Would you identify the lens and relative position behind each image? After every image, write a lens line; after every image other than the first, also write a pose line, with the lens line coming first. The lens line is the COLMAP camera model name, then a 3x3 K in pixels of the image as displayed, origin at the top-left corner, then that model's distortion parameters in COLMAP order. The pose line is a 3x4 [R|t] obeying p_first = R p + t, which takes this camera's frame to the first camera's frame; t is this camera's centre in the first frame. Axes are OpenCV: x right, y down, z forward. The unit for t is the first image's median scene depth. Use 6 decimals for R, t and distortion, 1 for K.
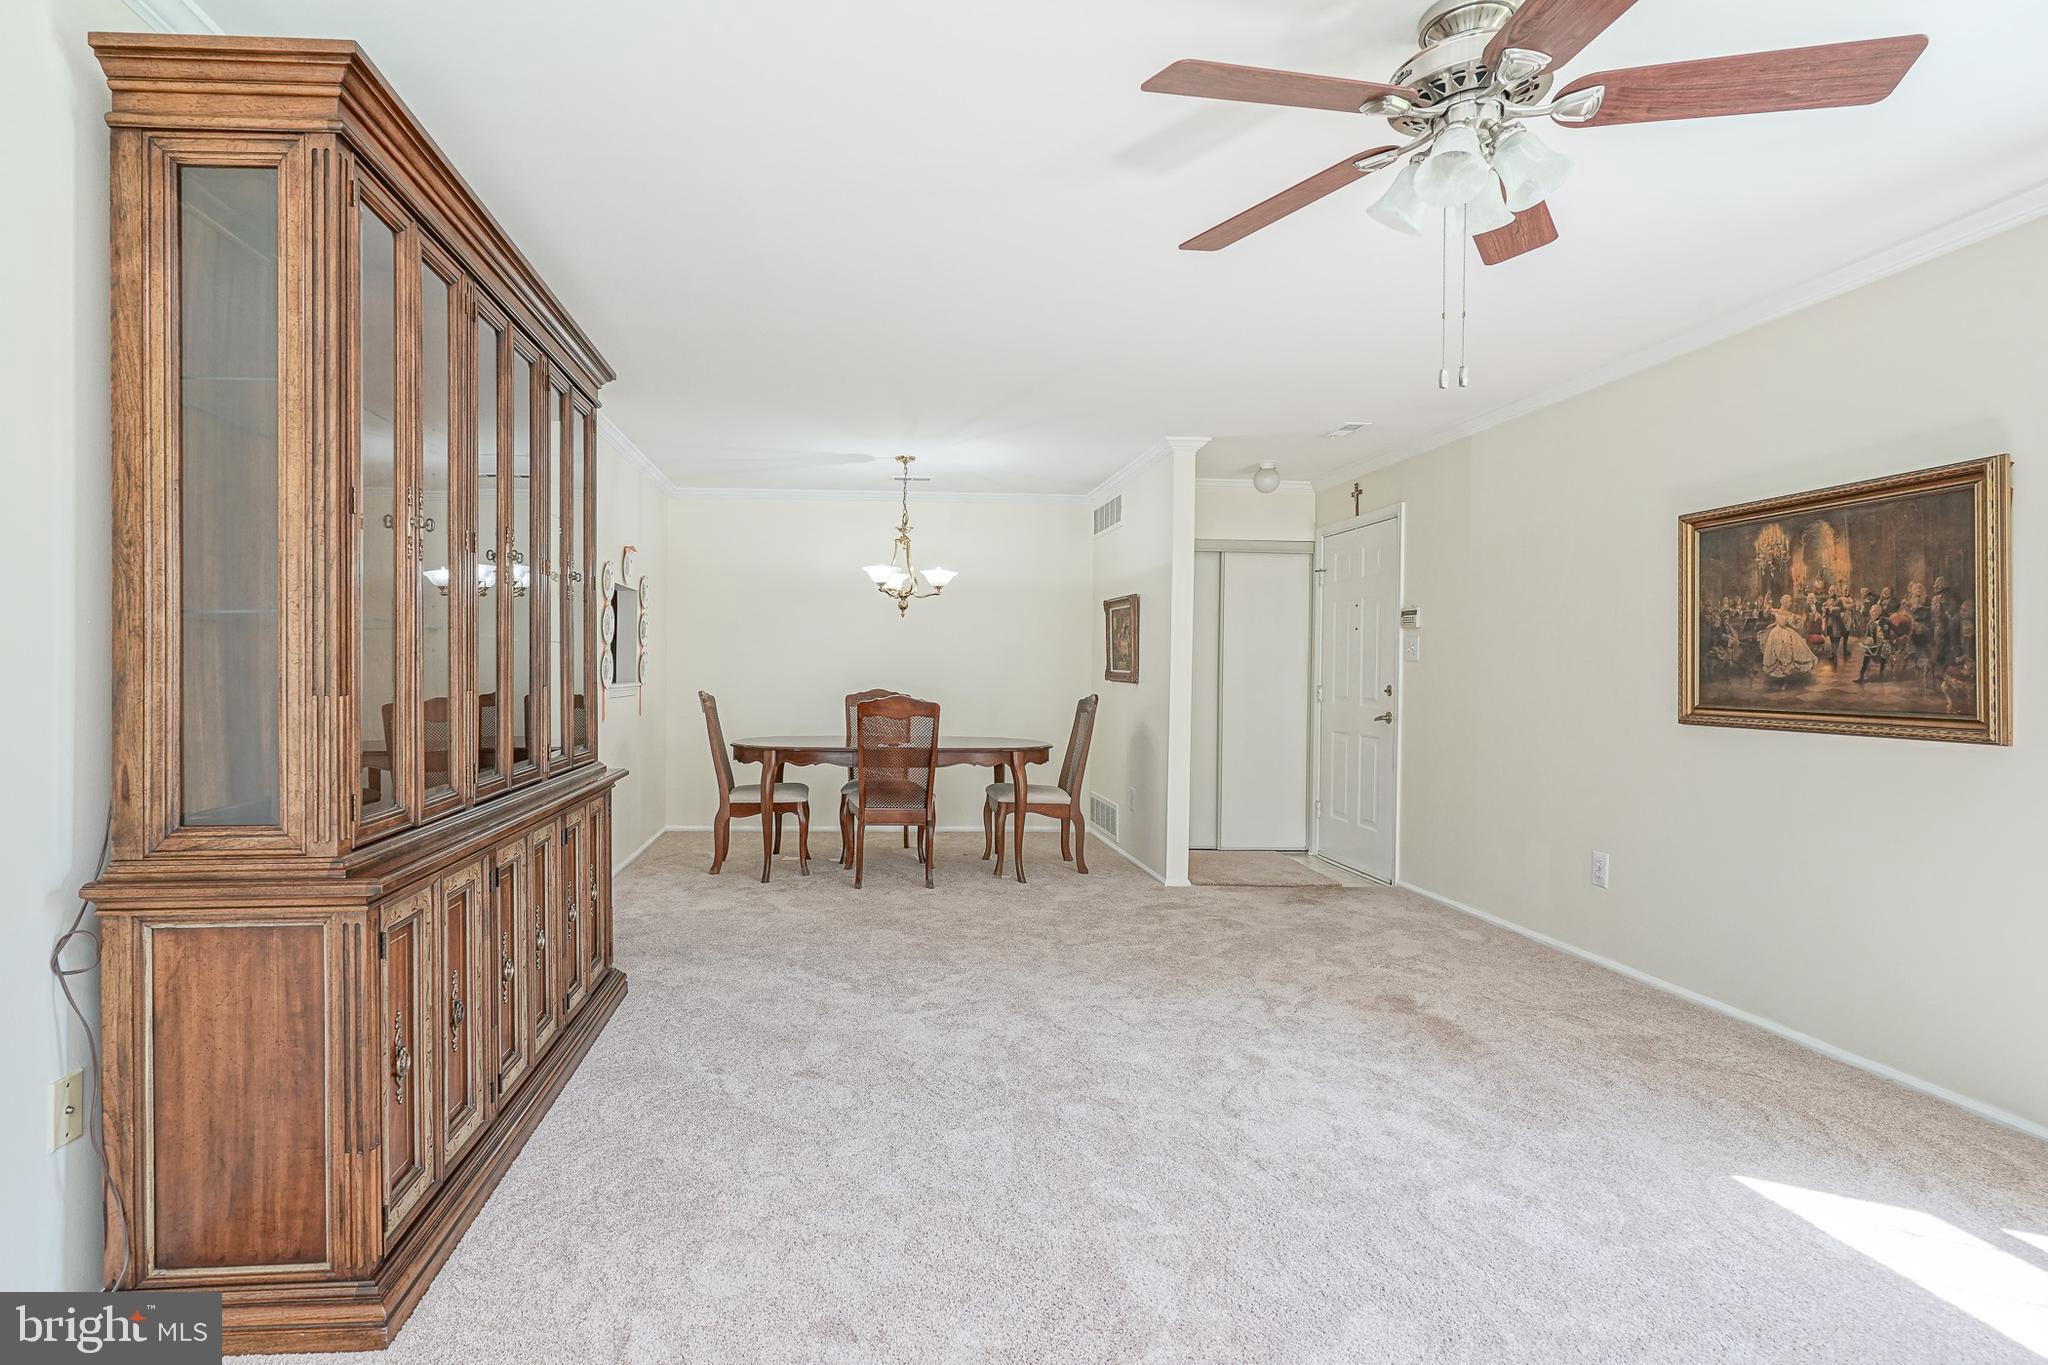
lens RADIAL K [[1031.3, 0, 930.2], [0, 1031.3, 683.4], [0, 0, 1]] dist [-0.001789, -0.000114]
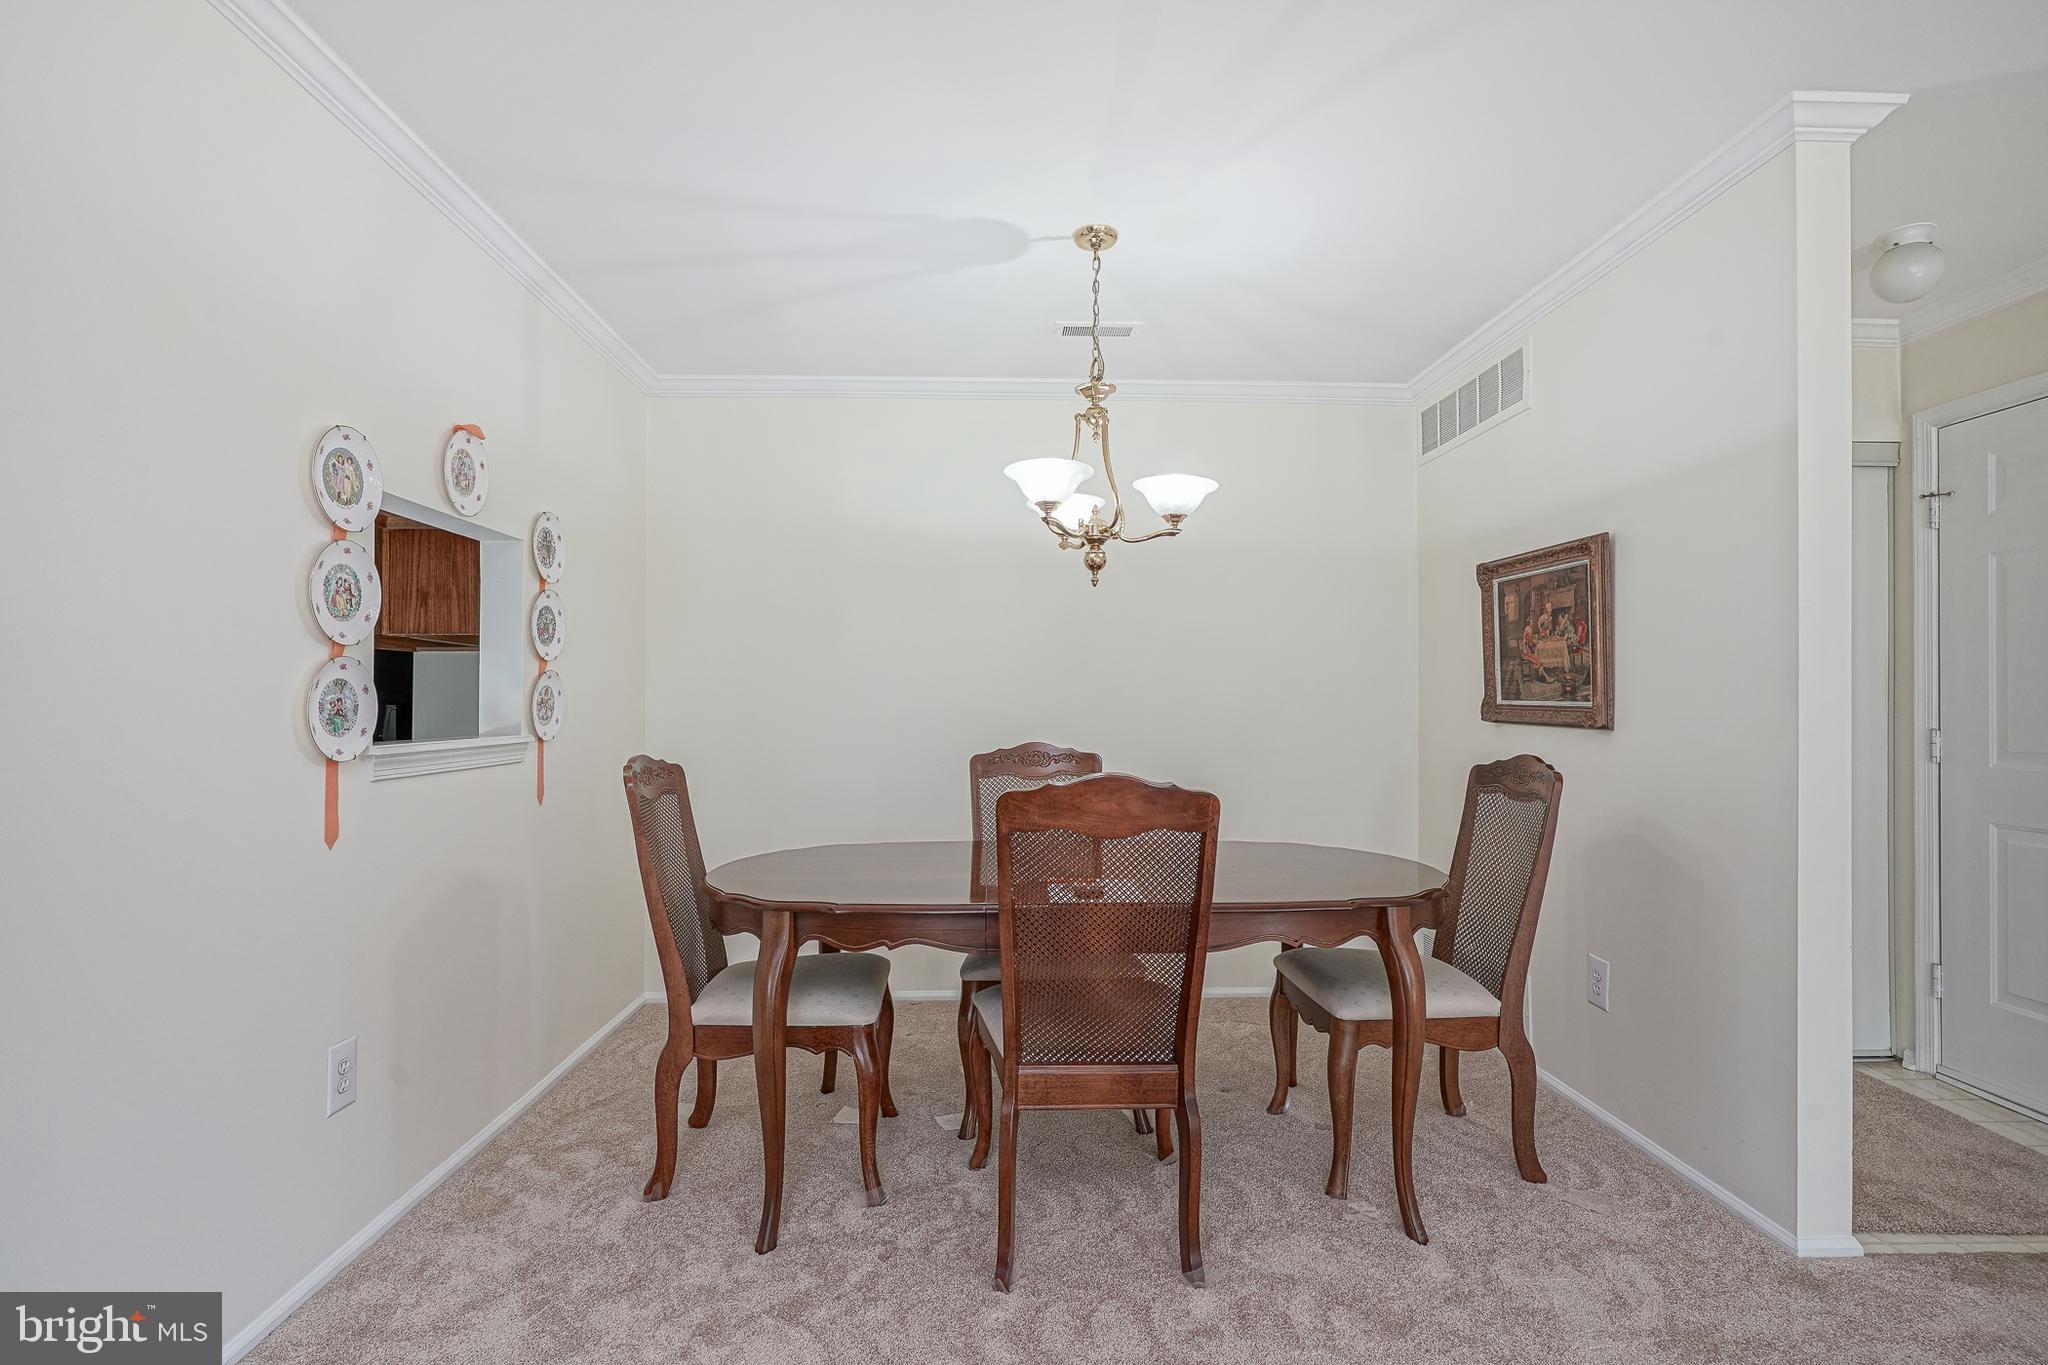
lens RADIAL K [[976.9, 0, 1018.8], [0, 976.9, 692.1], [0, 0, 1]] dist [-0.002189, -0.000356]
pose [[0.999318, -0.009474, -0.035677, -0.073118], [0.008547, 0.999625, -0.026033, -0.012157], [0.035910, 0.025710, 0.999024, 0.933248]]
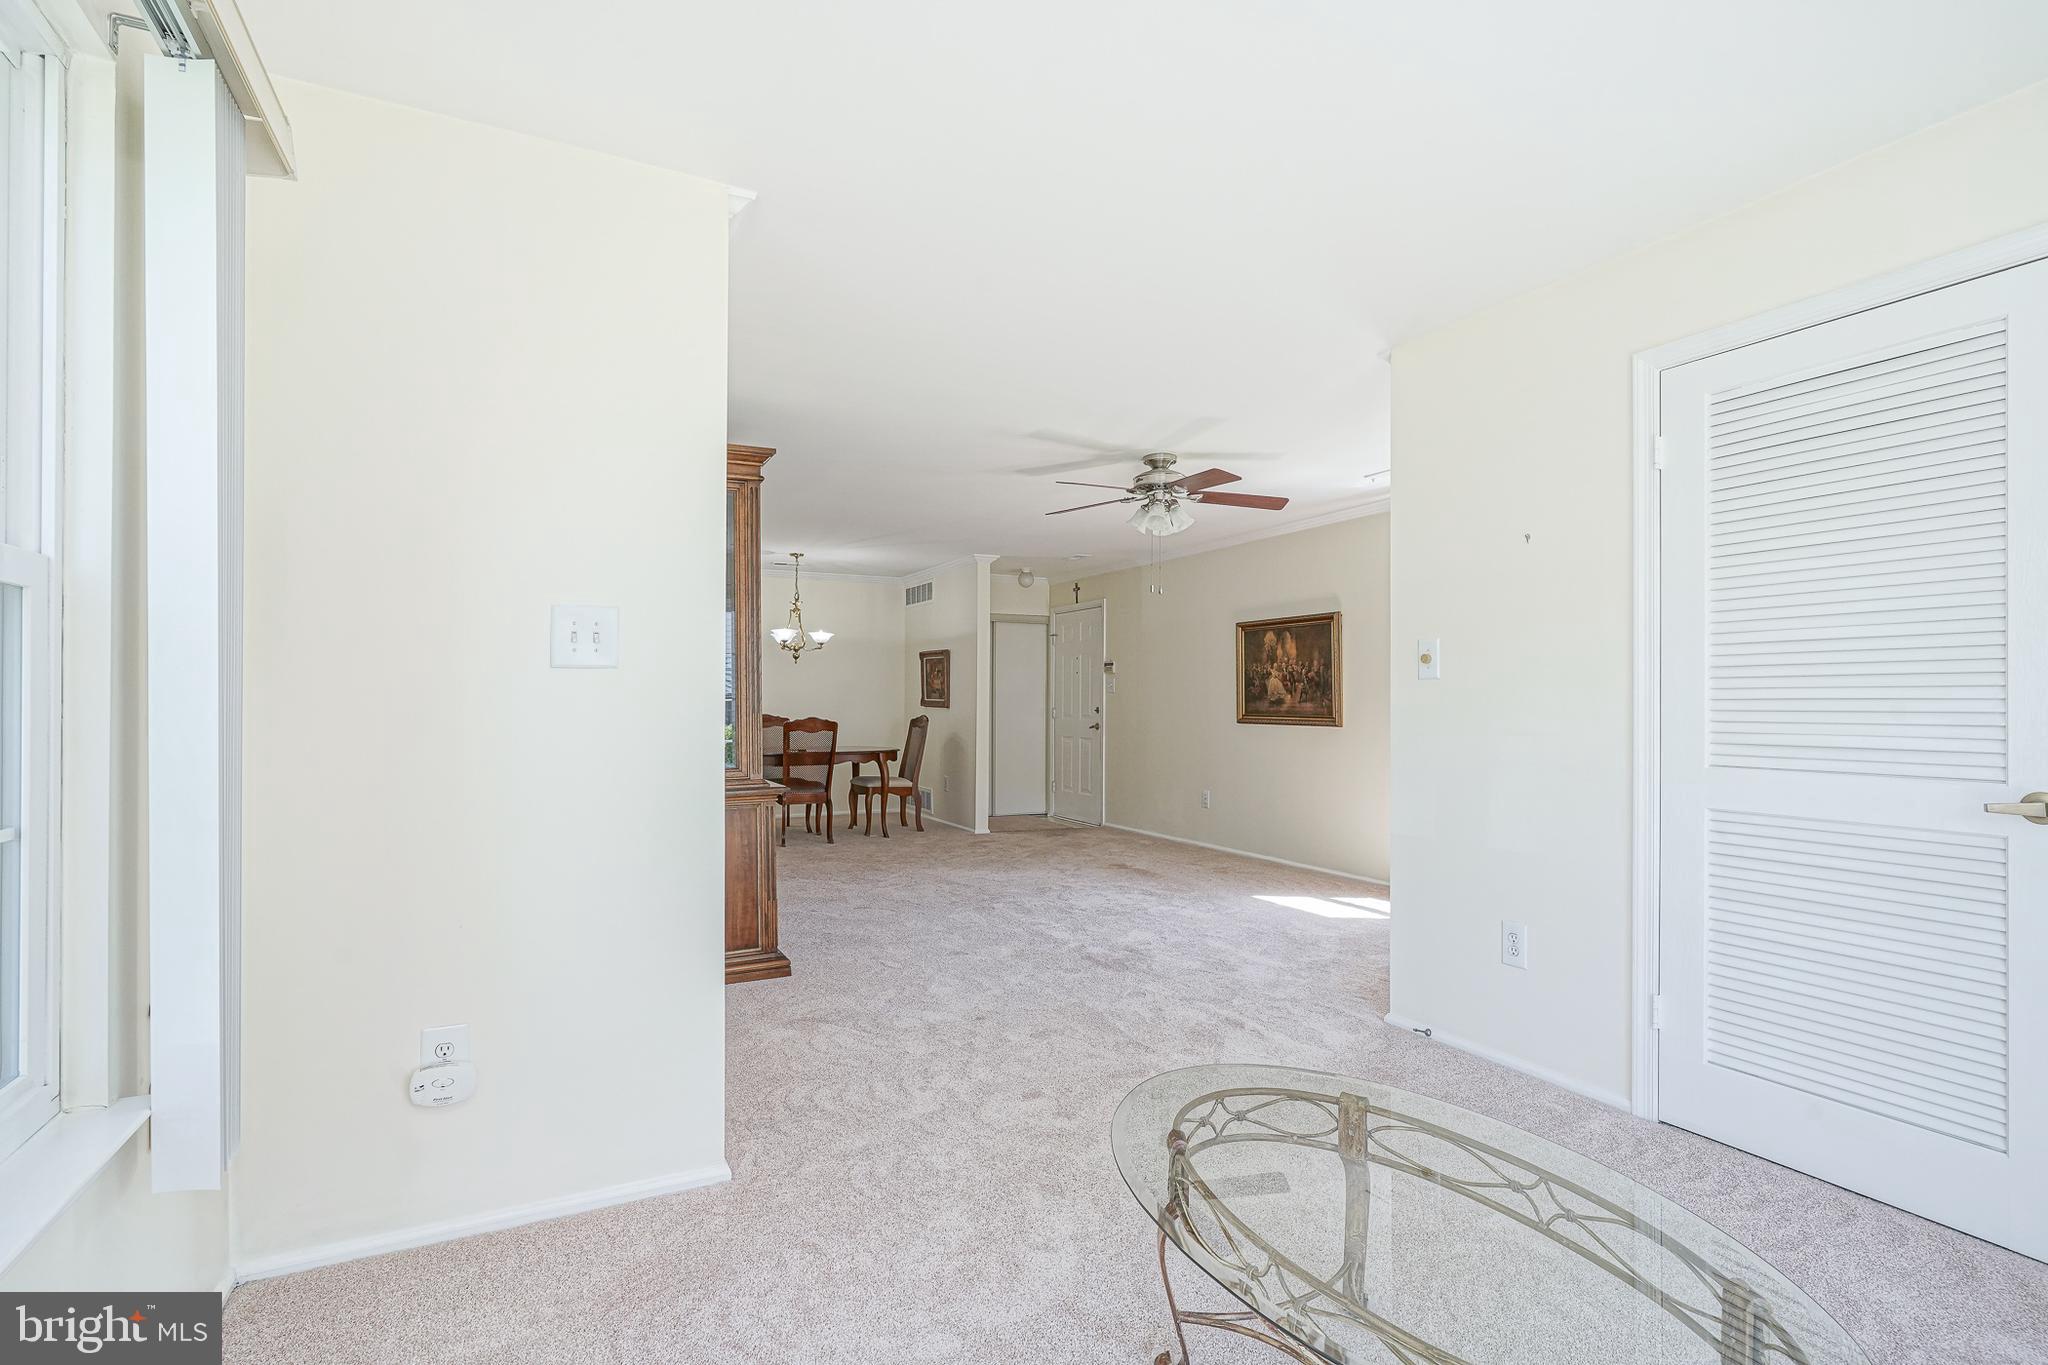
lens RADIAL K [[991.0, 0, 1049.3], [0, 991.0, 710.9], [0, 0, 1]] dist [-0.001235, -0.000006]
pose [[0.913168, -0.012058, 0.407405, -0.438244], [0.012074, 0.999924, 0.002532, 0.004680], [-0.407405, 0.002607, 0.913244, -0.679172]]
